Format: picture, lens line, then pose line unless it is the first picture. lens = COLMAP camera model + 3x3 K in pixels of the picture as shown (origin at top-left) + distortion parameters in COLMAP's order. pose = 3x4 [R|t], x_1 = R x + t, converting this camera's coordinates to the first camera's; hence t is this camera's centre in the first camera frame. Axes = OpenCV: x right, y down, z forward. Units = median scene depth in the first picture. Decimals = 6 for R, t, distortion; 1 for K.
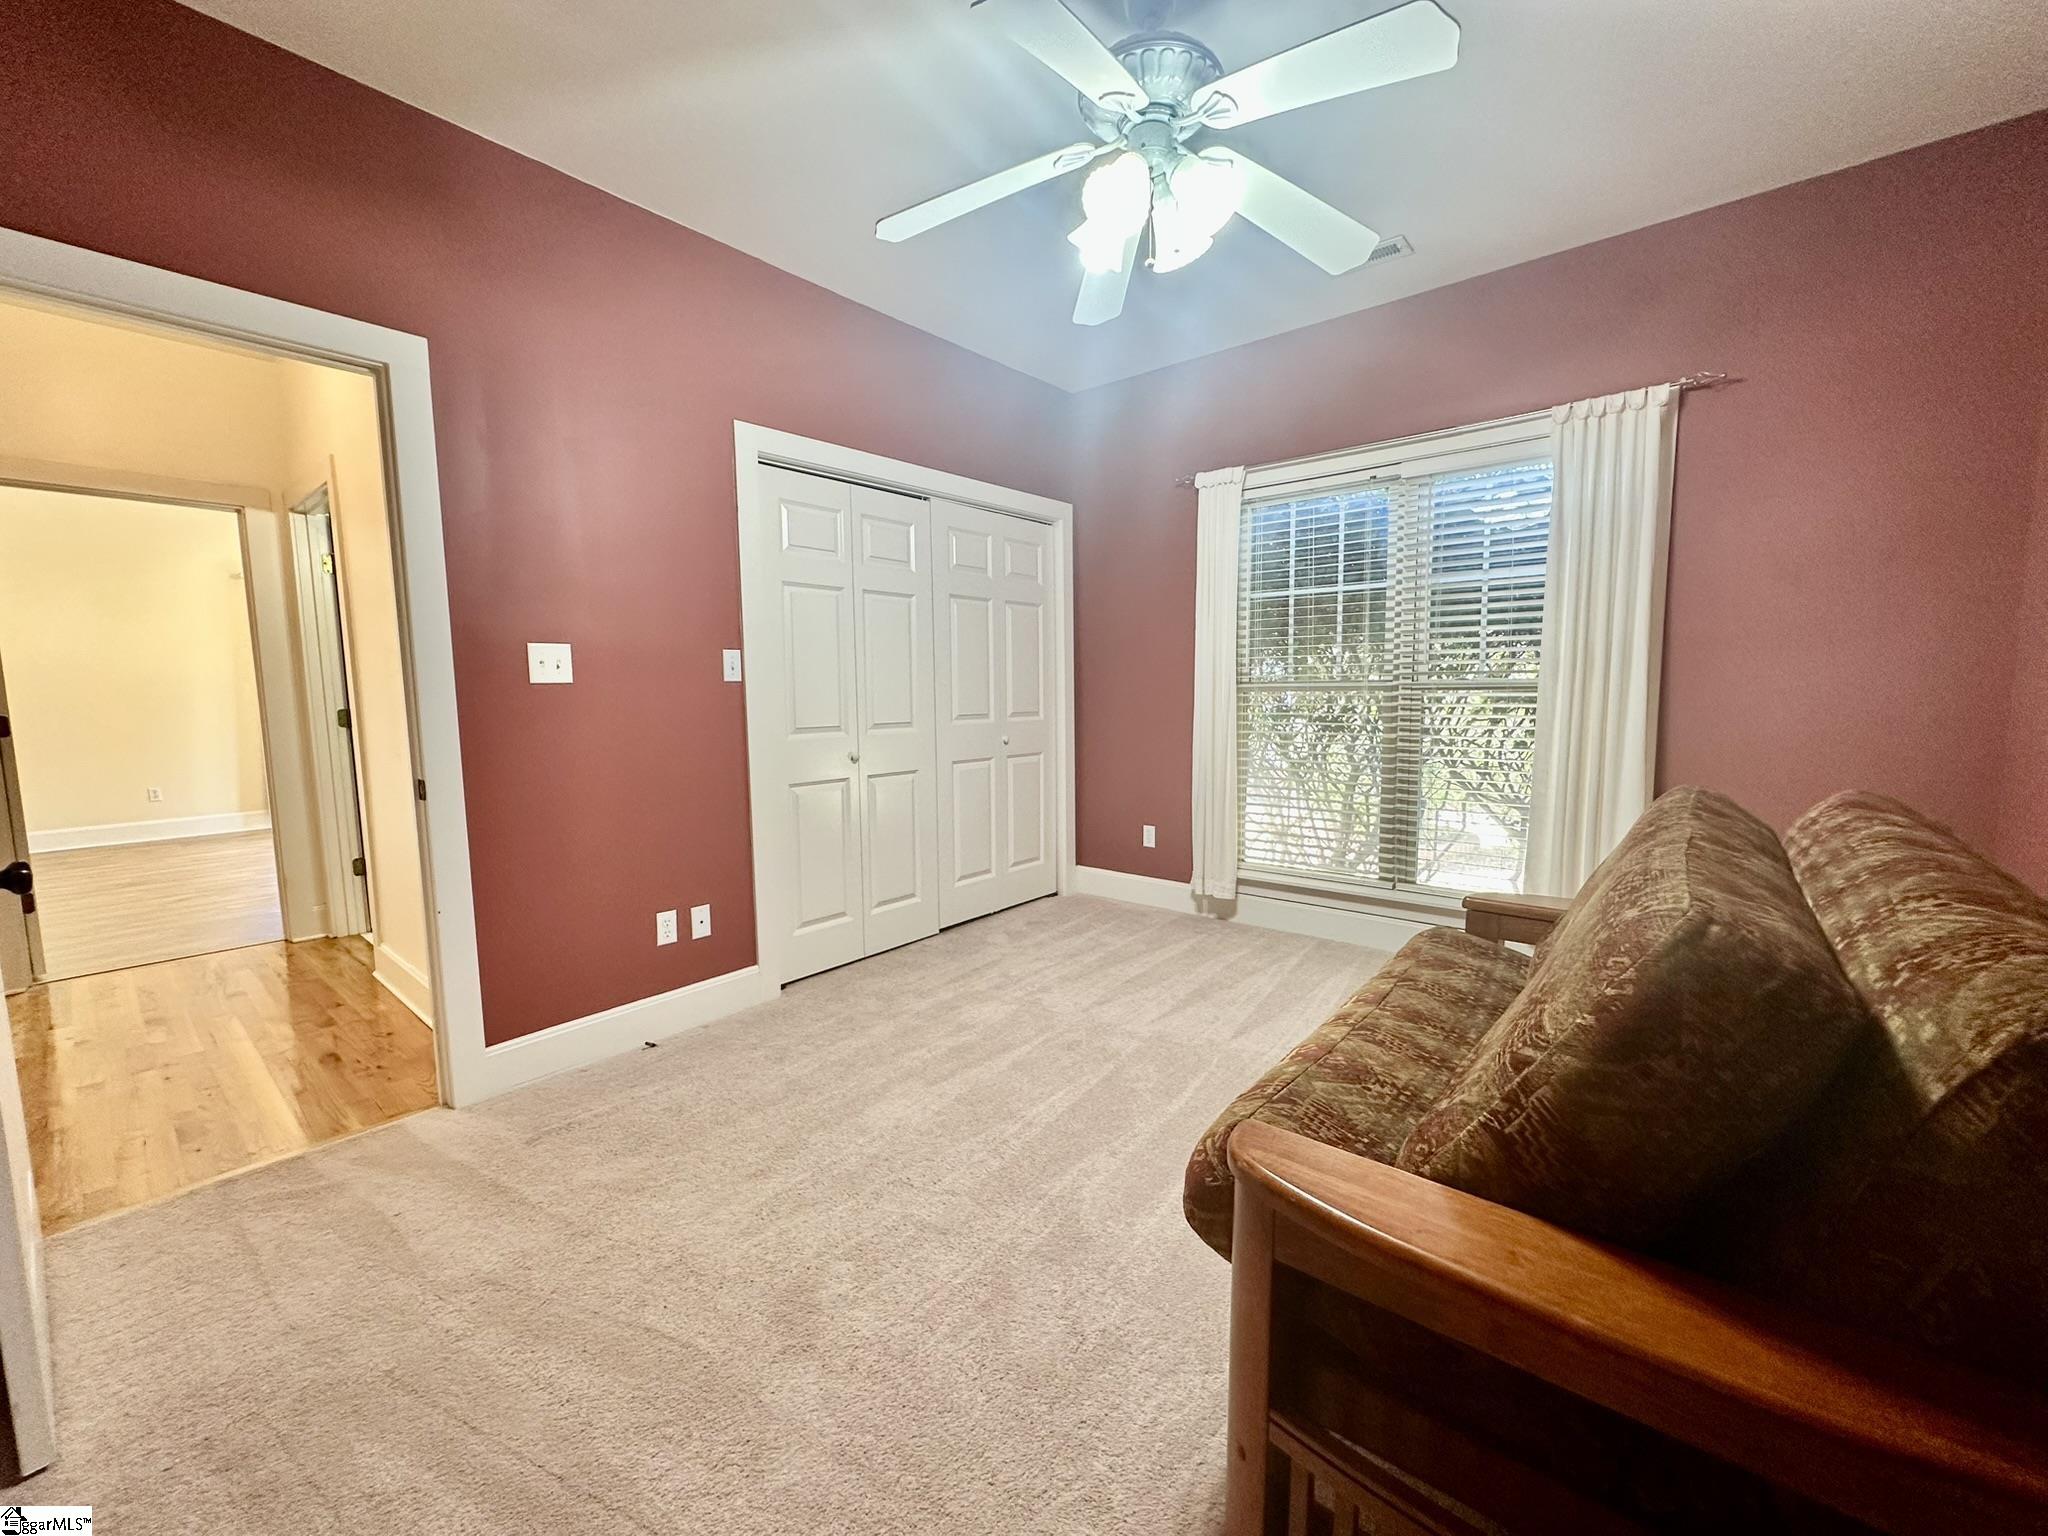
lens RADIAL K [[821.4, 0, 1018.9], [0, 821.4, 769.7], [0, 0, 1]] dist [-0.004063, 0.001556]
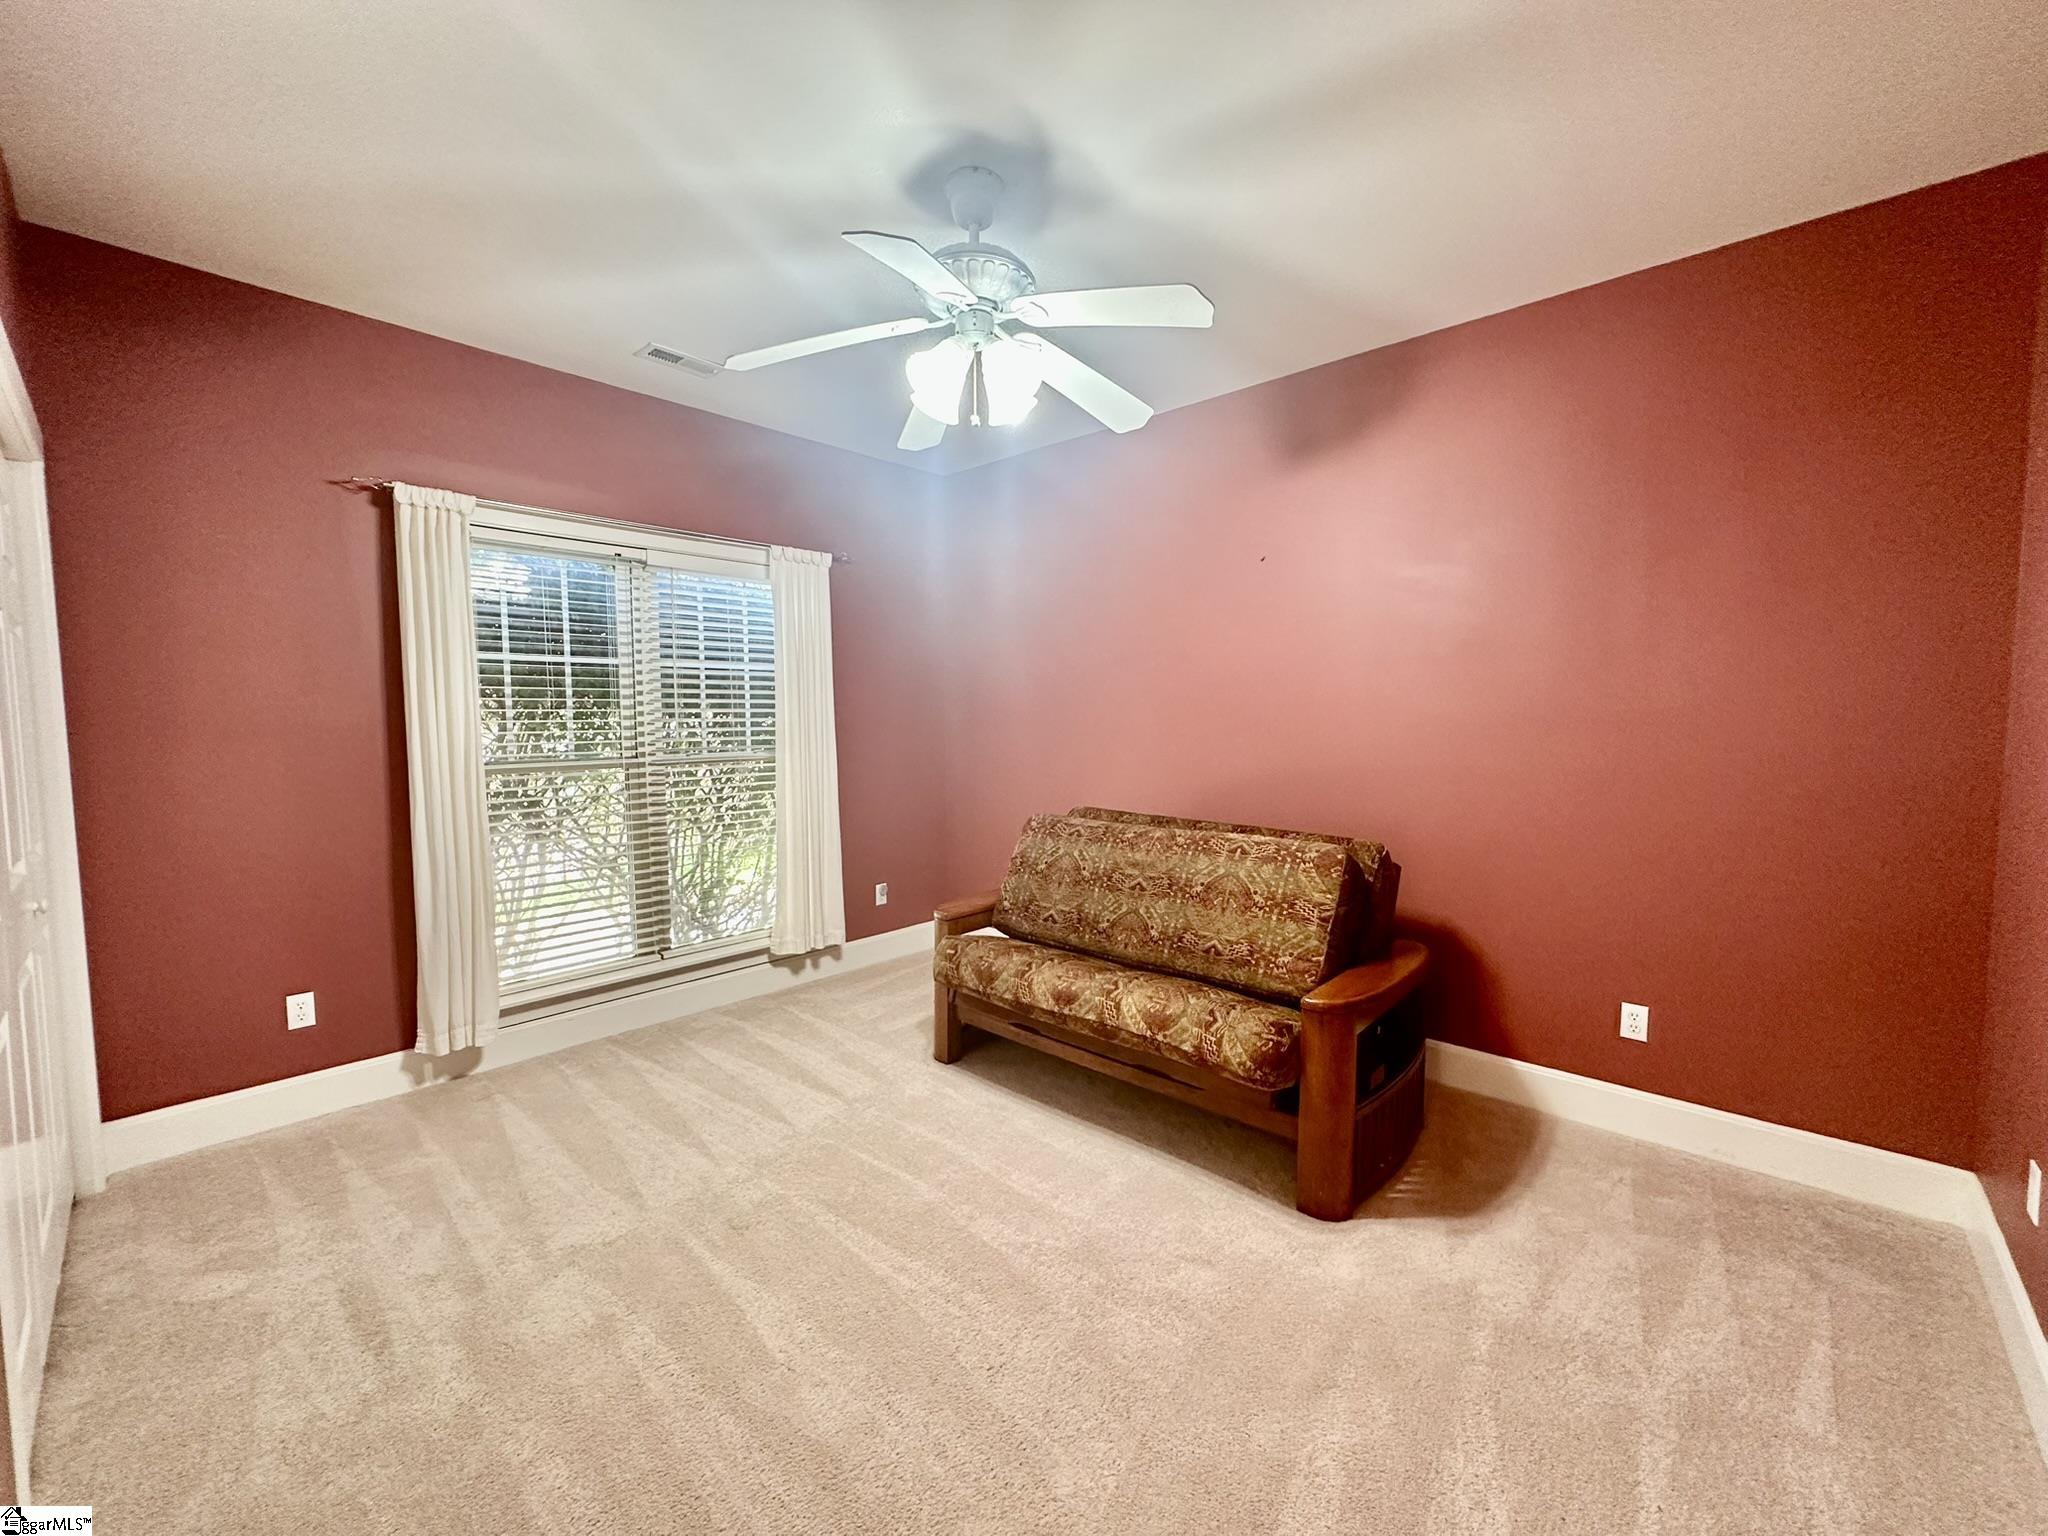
lens RADIAL K [[821.4, 0, 1018.6], [0, 821.4, 771.0], [0, 0, 1]] dist [-0.004063, 0.001556]
pose [[0.045527, -0.052373, 0.997589, -0.537203], [0.109353, 0.992885, 0.047136, -0.088817], [-0.992960, 0.106944, 0.050930, 0.485790]]
